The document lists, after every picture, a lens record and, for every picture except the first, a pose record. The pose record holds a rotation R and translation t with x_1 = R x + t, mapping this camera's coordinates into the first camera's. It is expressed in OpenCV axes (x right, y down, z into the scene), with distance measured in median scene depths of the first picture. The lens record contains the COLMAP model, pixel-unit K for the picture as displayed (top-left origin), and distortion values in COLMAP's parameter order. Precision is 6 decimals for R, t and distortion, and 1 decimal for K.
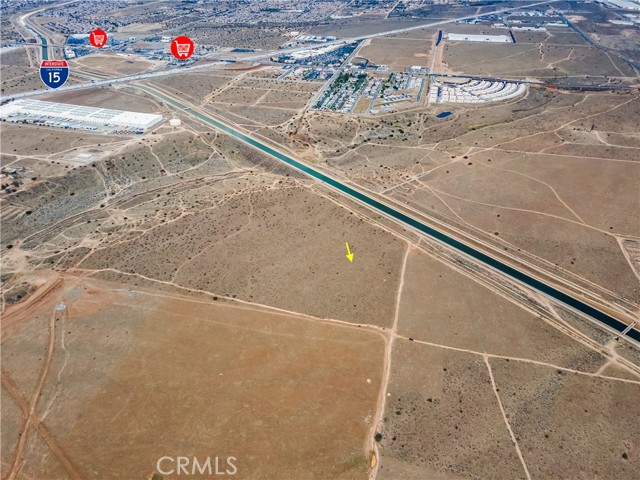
lens RADIAL K [[466.5, 0, 317.7], [0, 466.5, 237.4], [0, 0, 1]] dist [0.019354, 0.041839]
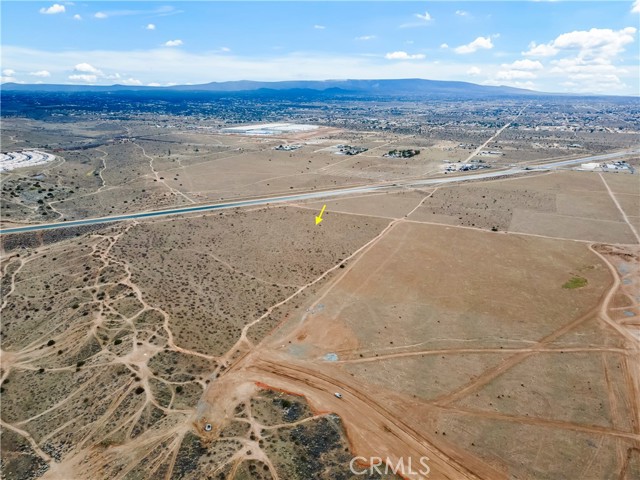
lens RADIAL K [[466.5, 0, 317.7], [0, 466.5, 237.4], [0, 0, 1]] dist [0.019354, 0.041839]
pose [[0.182734, -0.307036, 0.933990, -0.786276], [0.526232, 0.832995, 0.170879, -0.069903], [-0.830474, 0.460270, 0.313789, 0.553665]]
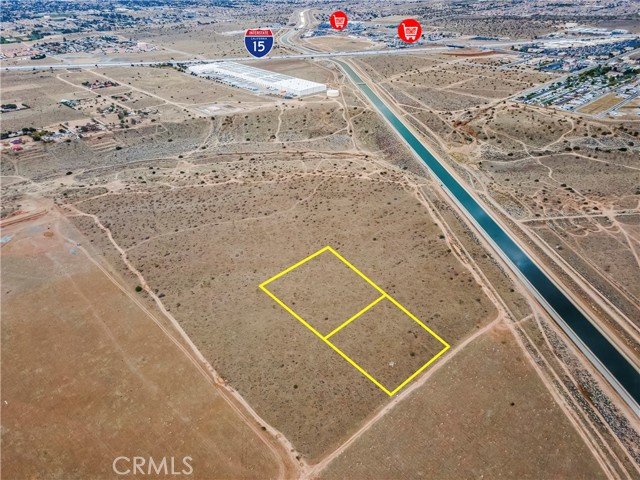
lens RADIAL K [[466.5, 0, 317.7], [0, 466.5, 237.4], [0, 0, 1]] dist [0.019354, 0.041839]
pose [[0.828370, 0.261587, -0.495353, 0.234393], [-0.278607, 0.959538, 0.040805, -0.030887], [0.485984, 0.104207, 0.867733, 0.400649]]
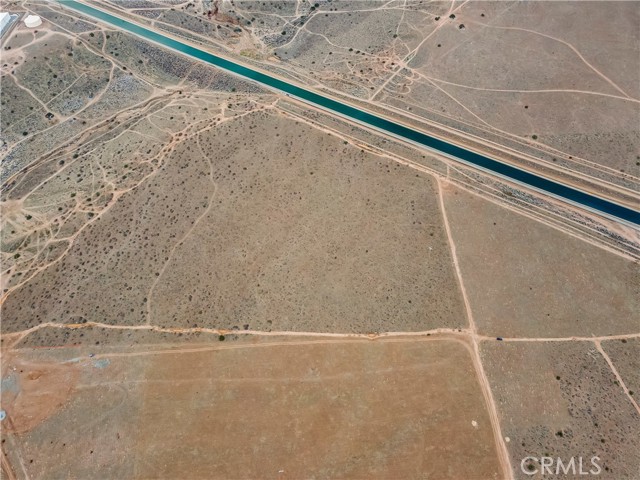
lens RADIAL K [[466.5, 0, 317.7], [0, 466.5, 237.4], [0, 0, 1]] dist [0.019354, 0.041839]
pose [[0.963527, -0.233767, 0.130263, -0.102025], [0.177898, 0.923152, 0.340796, -0.172038], [-0.199919, -0.305193, 0.931069, 0.267285]]
